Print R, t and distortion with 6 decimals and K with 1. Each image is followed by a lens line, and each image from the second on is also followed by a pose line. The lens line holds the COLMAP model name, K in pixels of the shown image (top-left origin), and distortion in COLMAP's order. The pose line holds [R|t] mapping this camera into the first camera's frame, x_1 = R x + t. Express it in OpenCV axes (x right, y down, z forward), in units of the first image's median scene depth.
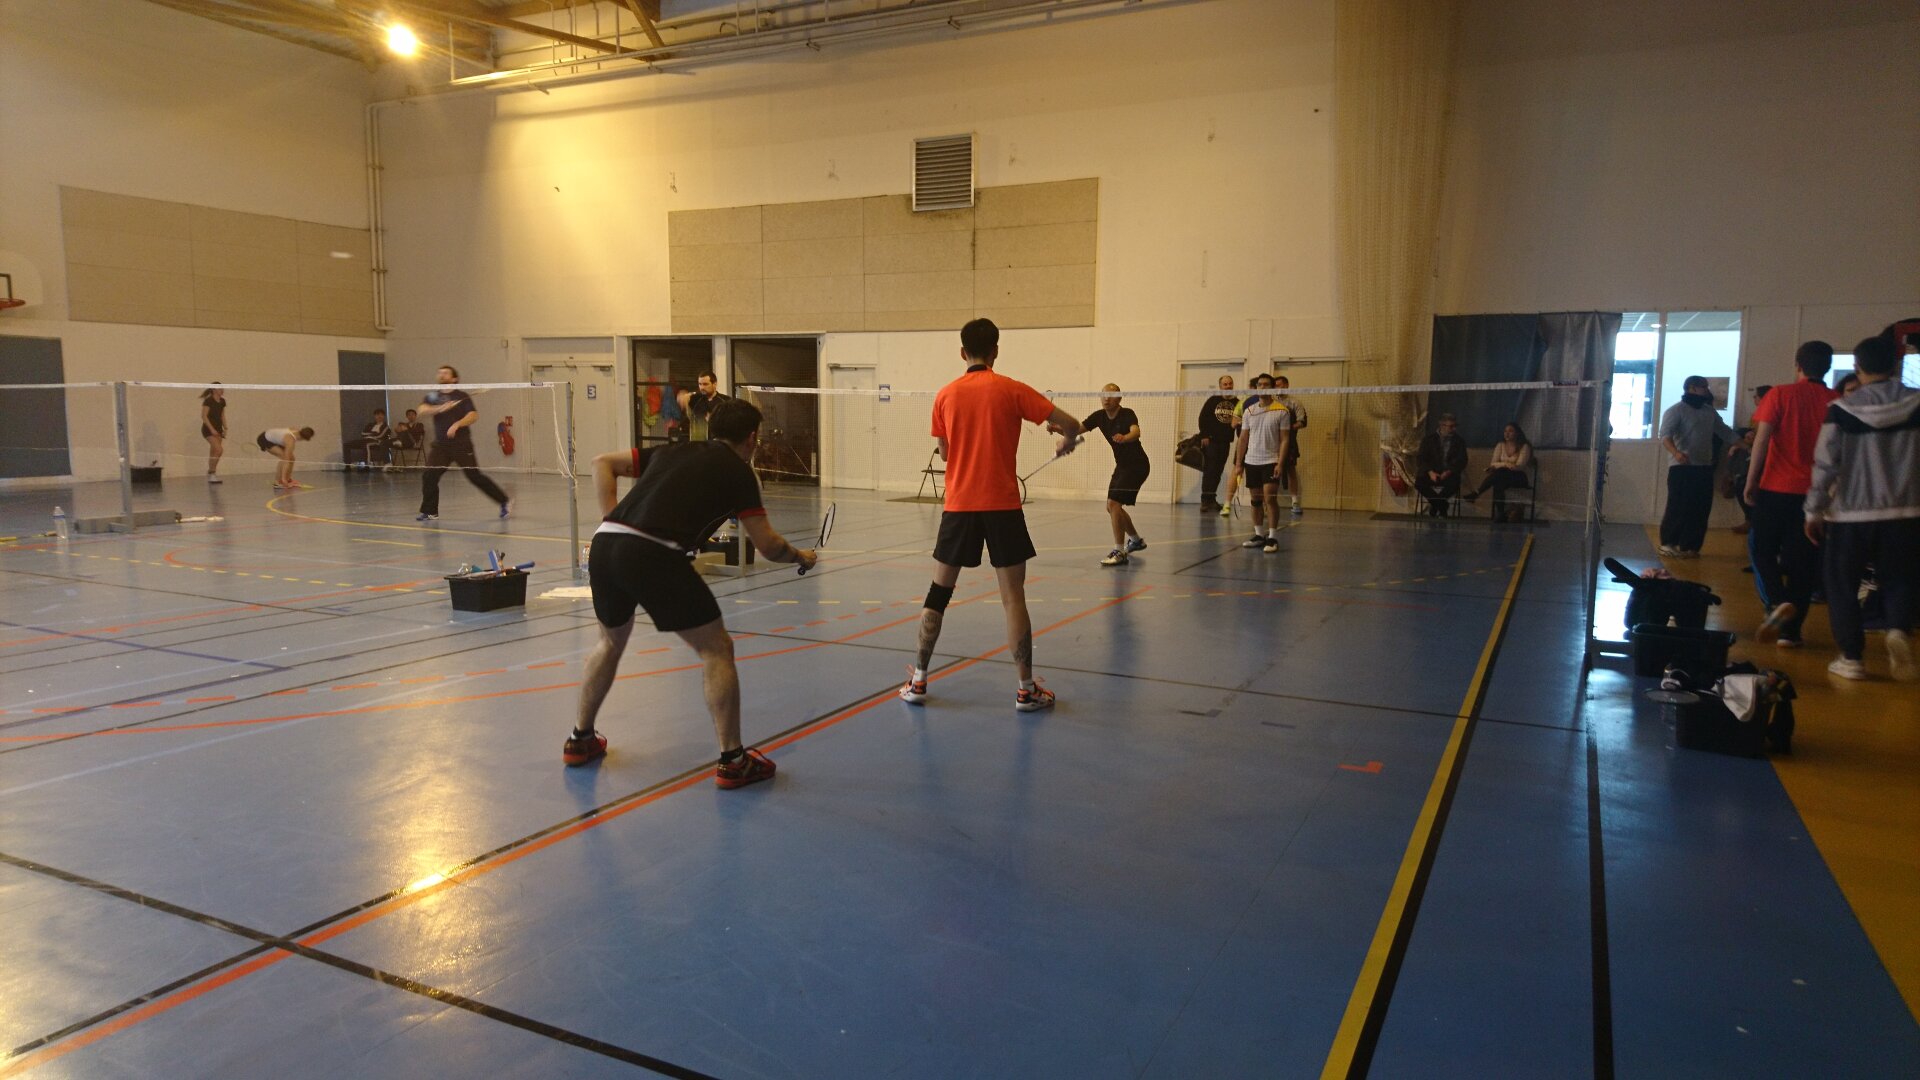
lens RADIAL K [[1223.2, 0, 954.5], [0, 1223.2, 547.9], [0, 0, 1]] dist [0.057494, -0.069397]
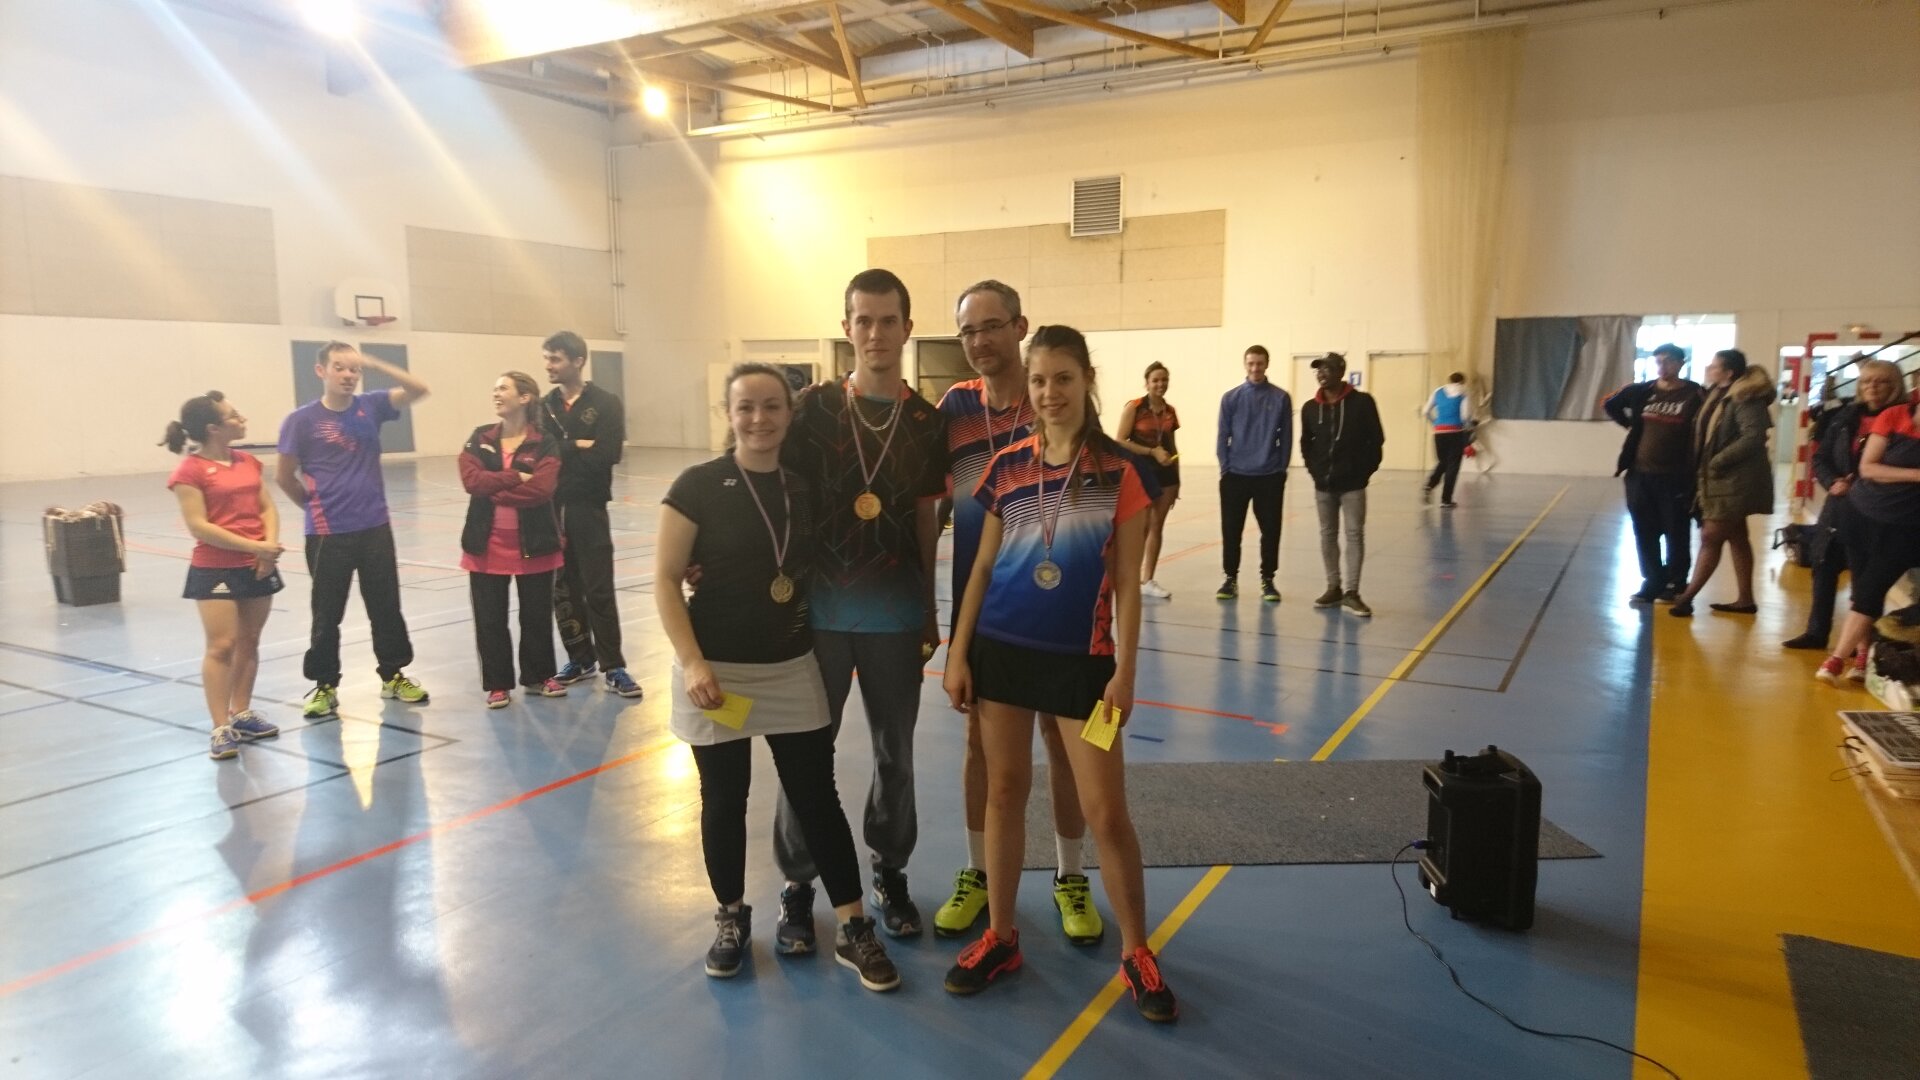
lens RADIAL K [[1214.8, 0, 960.0], [0, 1214.8, 540.0], [0, 0, 1]] dist [0.154152, -0.276253]
pose [[0.999062, -0.005546, -0.042950, -0.094892], [0.005838, 0.999961, 0.006659, 0.027409], [0.042911, -0.006904, 0.999055, -0.259714]]
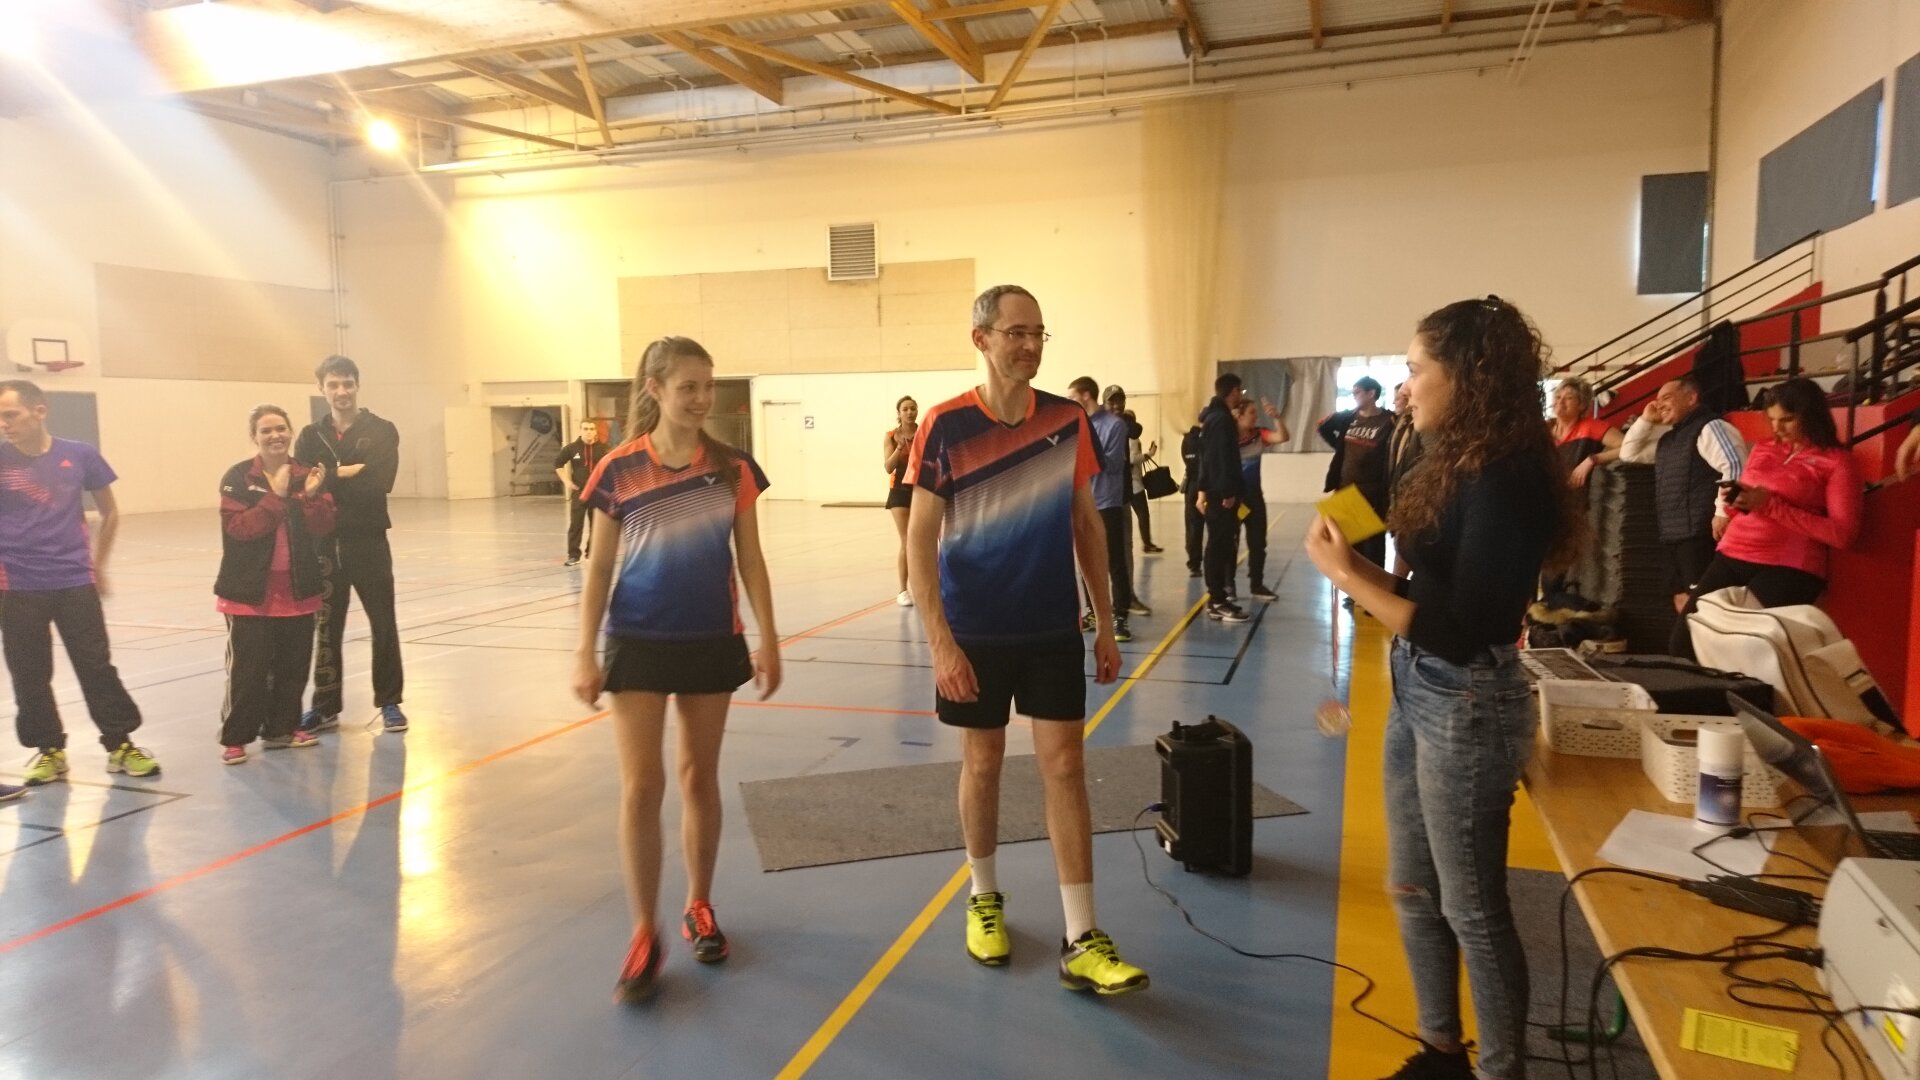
lens RADIAL K [[1214.8, 0, 960.0], [0, 1214.8, 540.0], [0, 0, 1]] dist [0.154152, -0.276253]
pose [[0.988406, -0.038617, 0.146839, -0.096043], [0.042466, 0.998829, -0.023163, 0.031159], [-0.145772, 0.029130, 0.988889, -0.271878]]
